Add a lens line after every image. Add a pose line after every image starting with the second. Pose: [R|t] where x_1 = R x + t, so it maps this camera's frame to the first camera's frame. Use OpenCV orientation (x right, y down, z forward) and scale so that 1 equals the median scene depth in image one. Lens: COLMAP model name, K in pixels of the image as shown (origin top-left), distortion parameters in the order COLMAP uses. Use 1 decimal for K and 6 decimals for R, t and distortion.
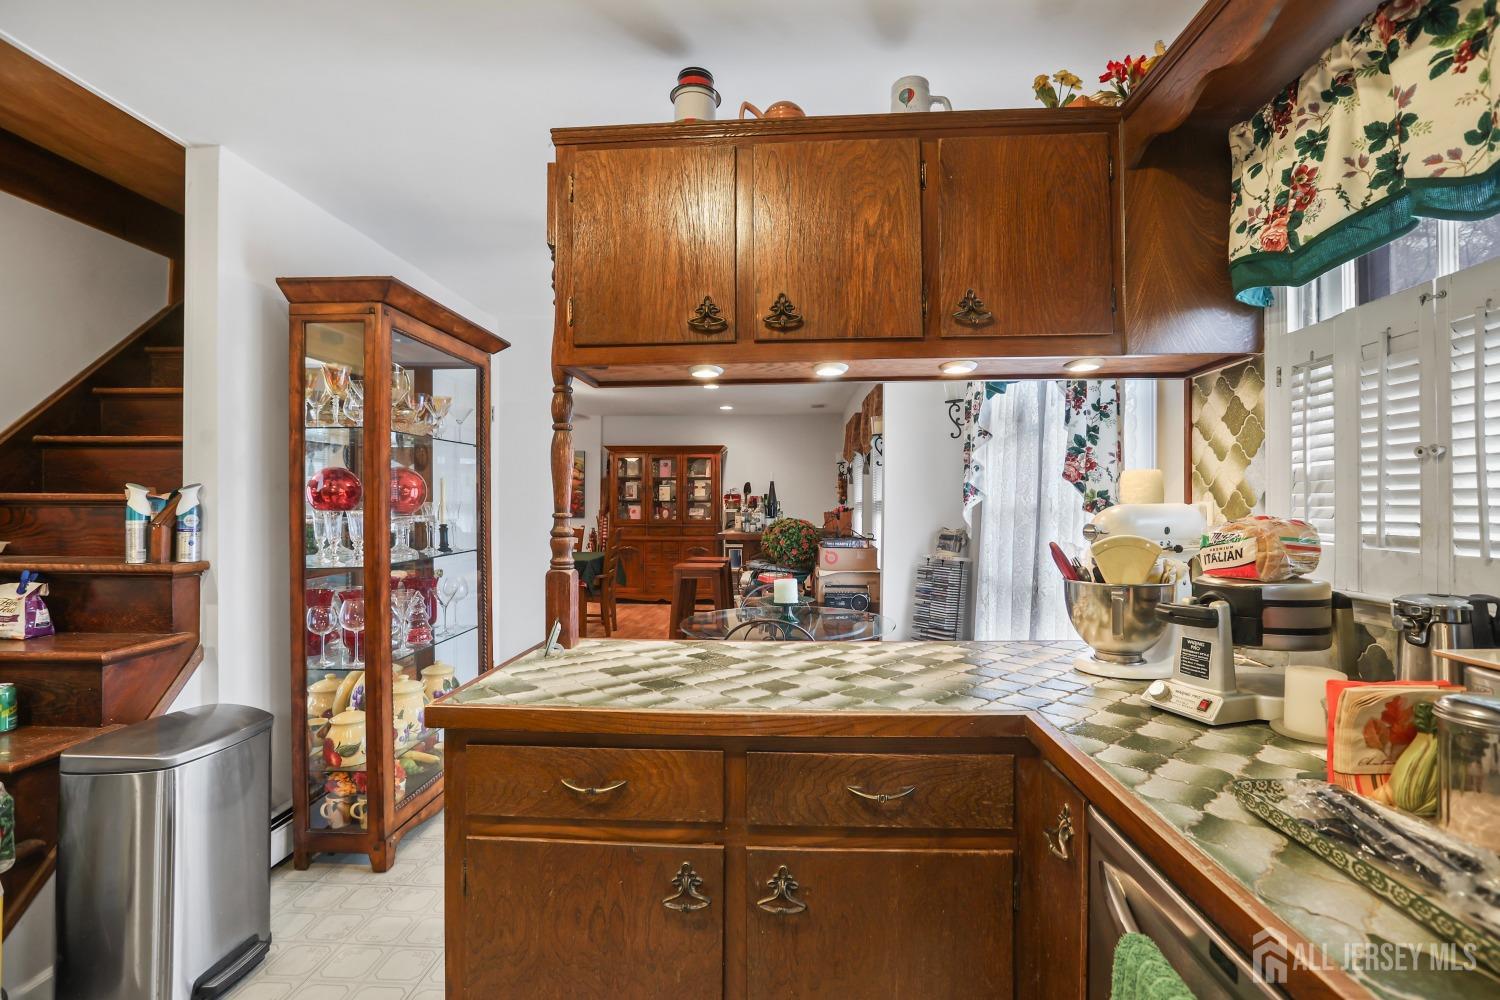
lens RADIAL K [[694.3, 0, 755.8], [0, 694.3, 499.9], [0, 0, 1]] dist [-0.019125, 0.004565]
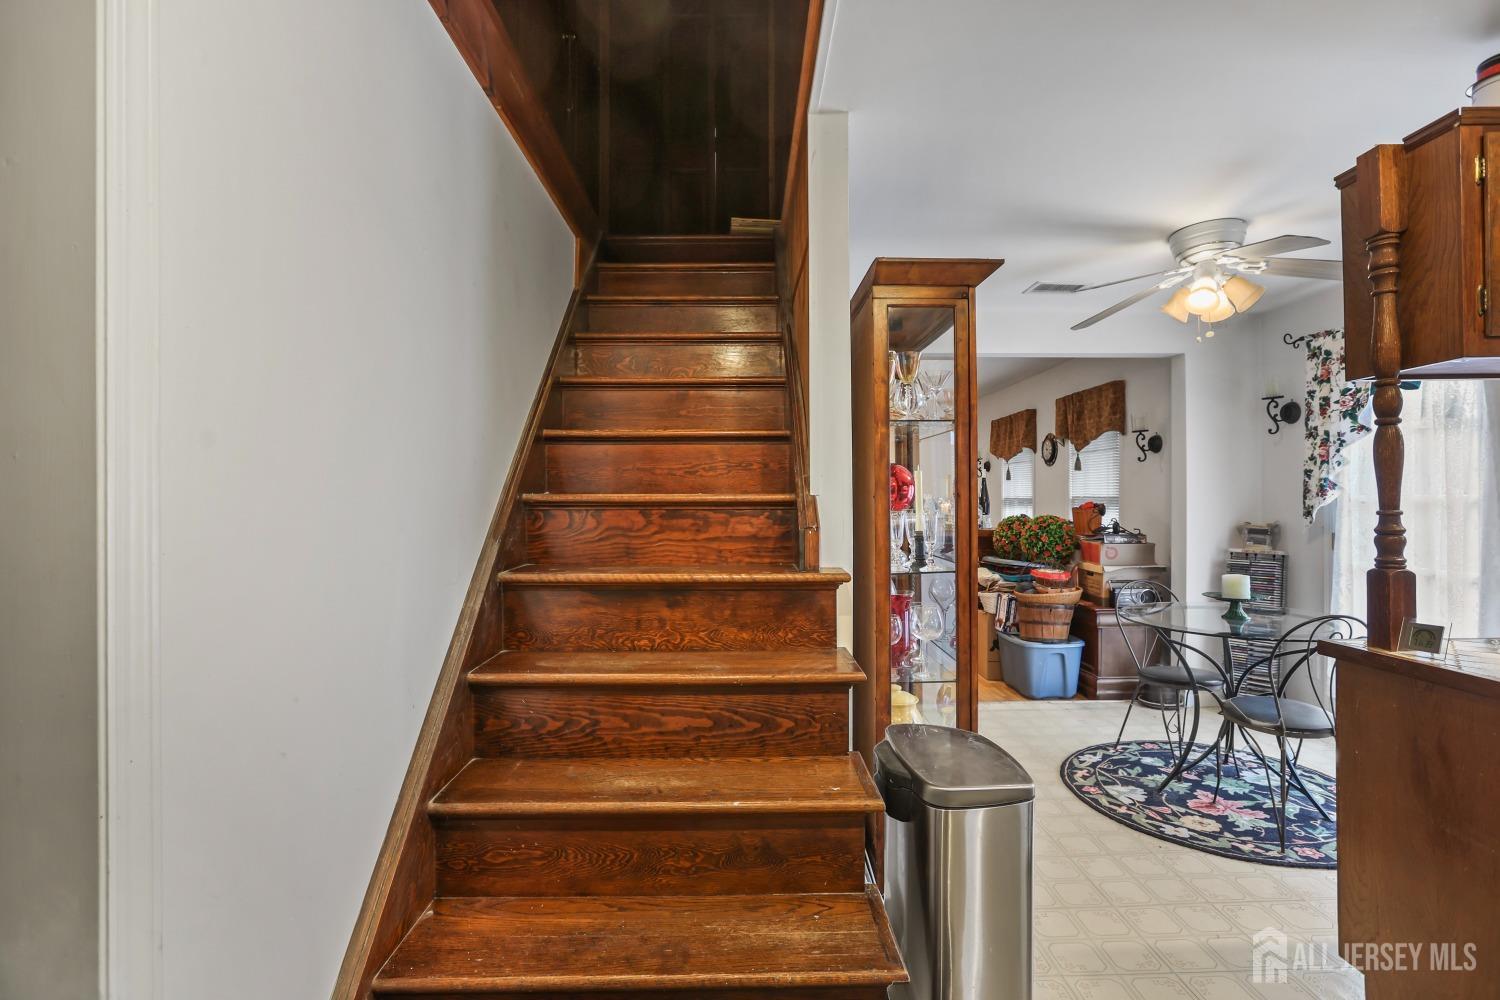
lens RADIAL K [[686.5, 0, 753.4], [0, 686.5, 499.1], [0, 0, 1]] dist [-0.005929, 0.000526]
pose [[0.997387, -0.008200, 0.071771, -1.282996], [0.008020, 0.999964, 0.002801, -0.006259], [-0.071791, -0.002218, 0.997417, 0.132163]]
